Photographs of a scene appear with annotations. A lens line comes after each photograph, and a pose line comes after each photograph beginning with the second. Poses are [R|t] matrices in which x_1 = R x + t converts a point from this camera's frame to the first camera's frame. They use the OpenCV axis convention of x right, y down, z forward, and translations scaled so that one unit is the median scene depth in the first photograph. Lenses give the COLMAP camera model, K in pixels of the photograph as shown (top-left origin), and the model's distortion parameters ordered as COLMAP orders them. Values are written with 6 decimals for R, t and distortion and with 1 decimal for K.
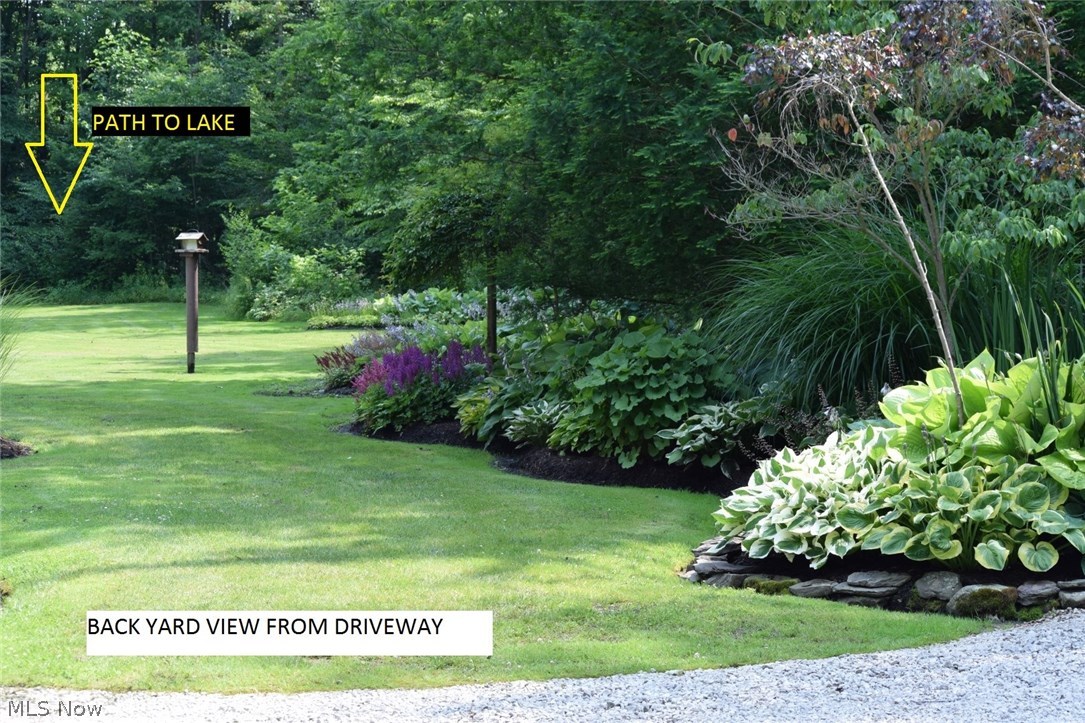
lens RADIAL K [[2532.7, 0, 542.5], [0, 2532.7, 361.5], [0, 0, 1]] dist [-0.366094, 0.364461]
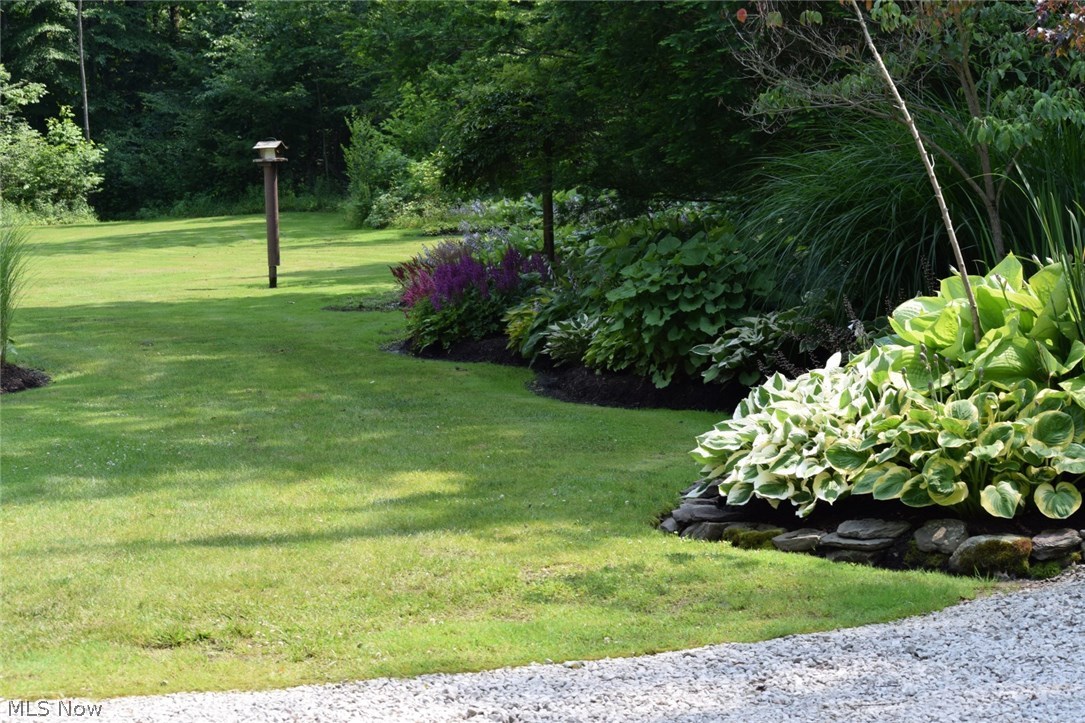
lens RADIAL K [[2532.7, 0, 542.5], [0, 2532.7, 361.5], [0, 0, 1]] dist [-0.366094, 0.364461]
pose [[0.997446, -0.025028, -0.066900, 0.075497], [0.027685, 0.998852, 0.039090, -0.005747], [0.065845, -0.040842, 0.996994, 0.137858]]
